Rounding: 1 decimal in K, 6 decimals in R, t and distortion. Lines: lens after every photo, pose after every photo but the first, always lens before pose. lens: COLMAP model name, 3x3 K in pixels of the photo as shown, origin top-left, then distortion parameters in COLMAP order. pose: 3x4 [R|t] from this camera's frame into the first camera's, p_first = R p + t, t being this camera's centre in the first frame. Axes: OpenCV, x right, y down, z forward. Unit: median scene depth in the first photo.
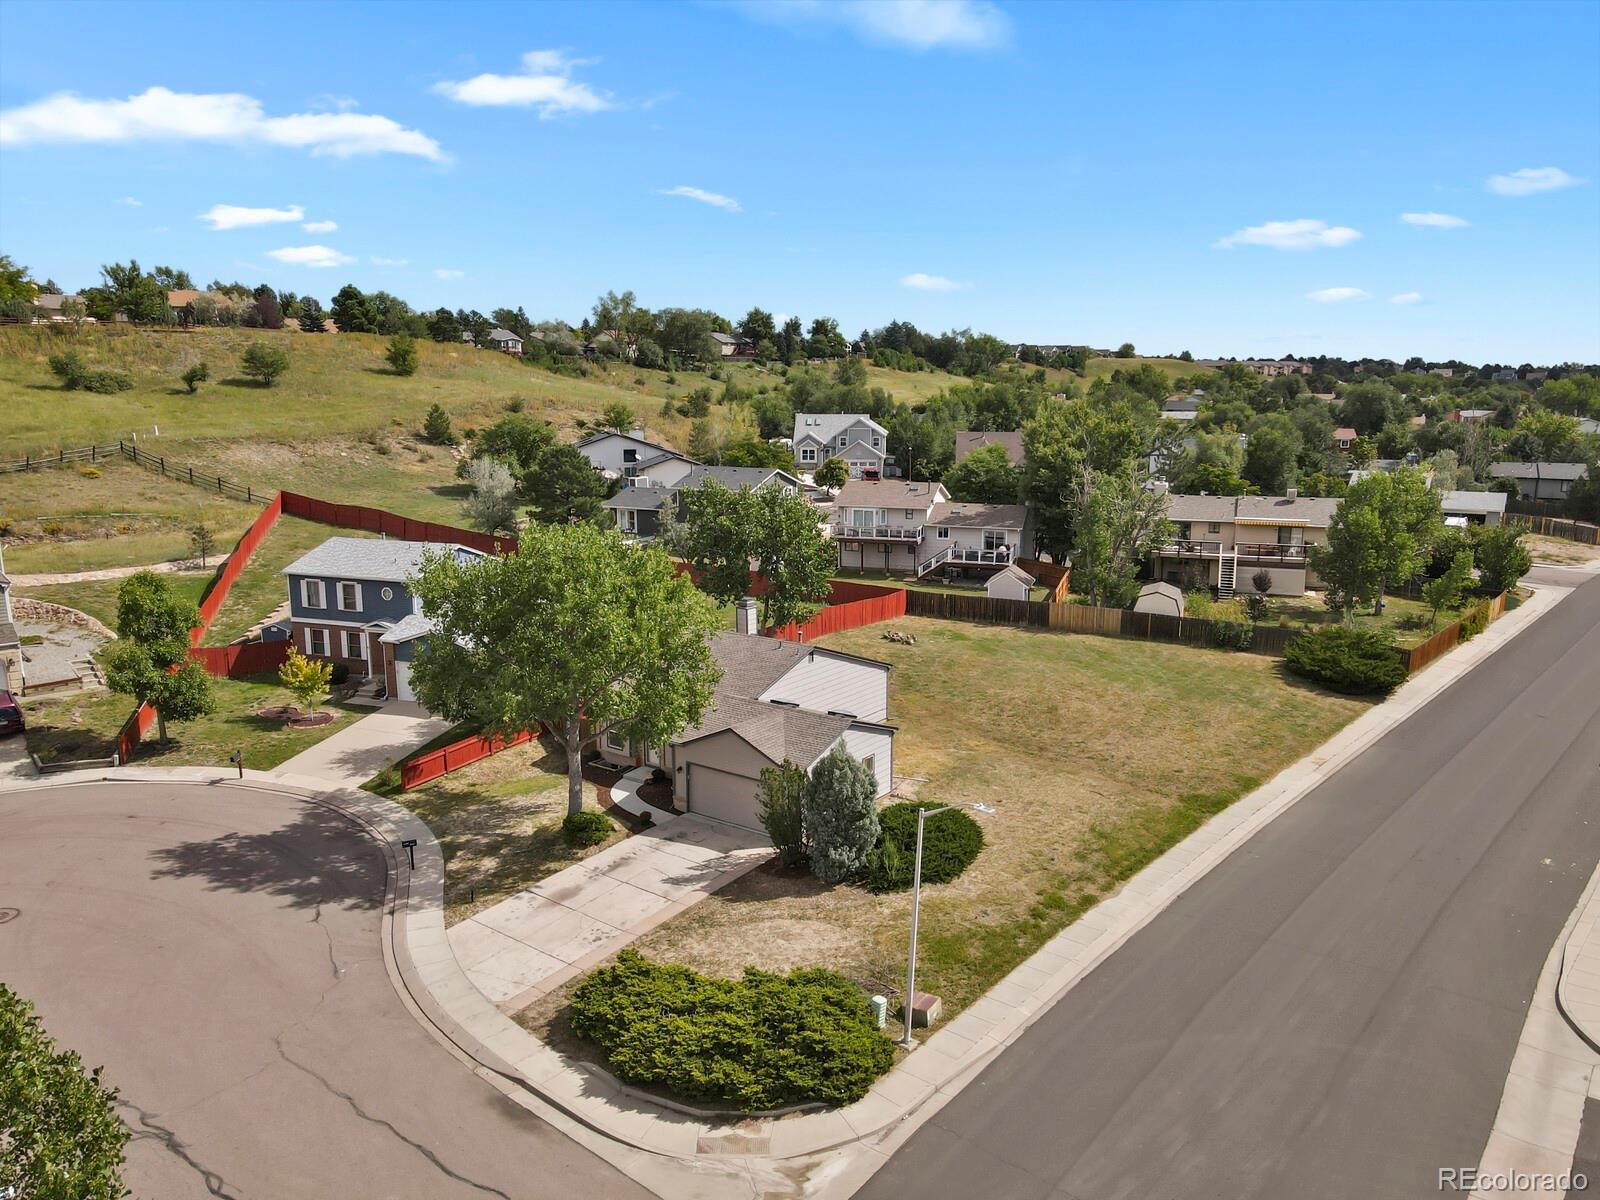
lens RADIAL K [[1182.8, 0, 800.0], [0, 1182.8, 600.0], [0, 0, 1]] dist [0.014611, 0.001424]
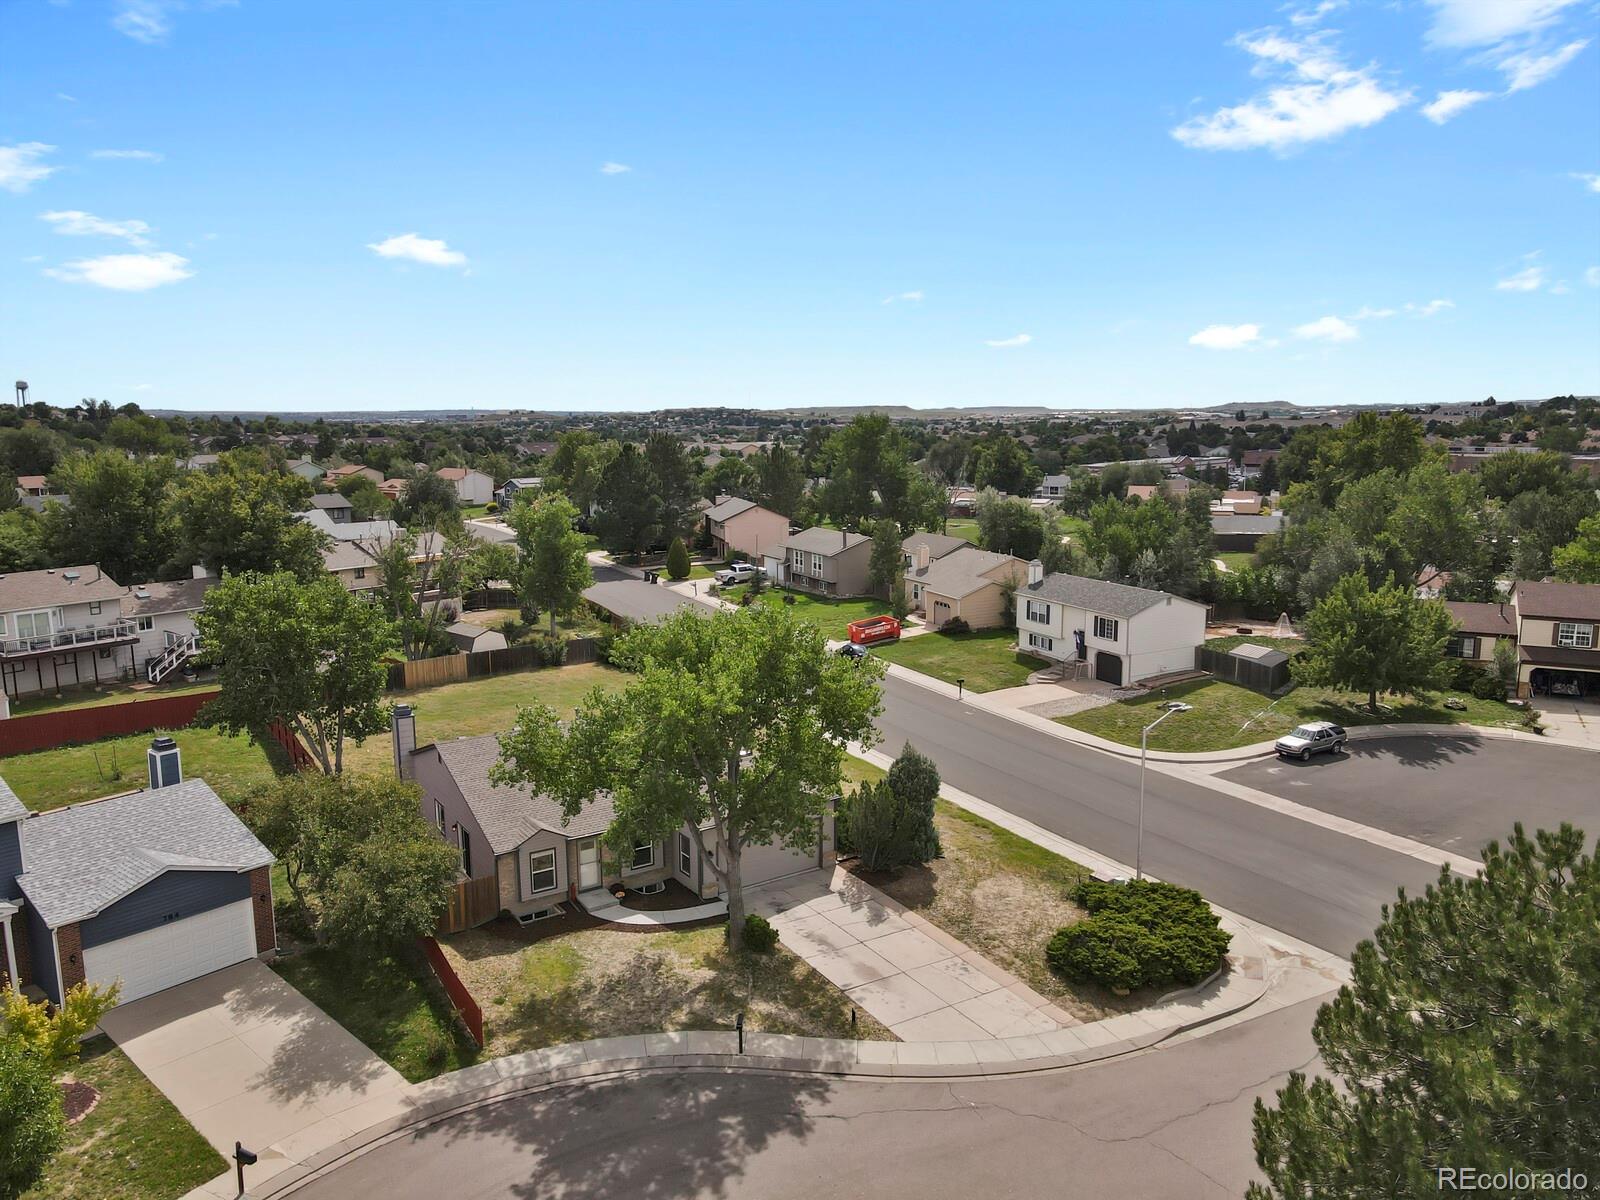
lens RADIAL K [[1186.4, 0, 800.0], [0, 1186.4, 600.0], [0, 0, 1]] dist [0.001380, 0.003251]
pose [[0.333502, -0.156110, 0.929735, -1.070887], [0.185488, 0.977783, 0.097643, -0.153567], [-0.924322, 0.139890, 0.355049, 0.666467]]
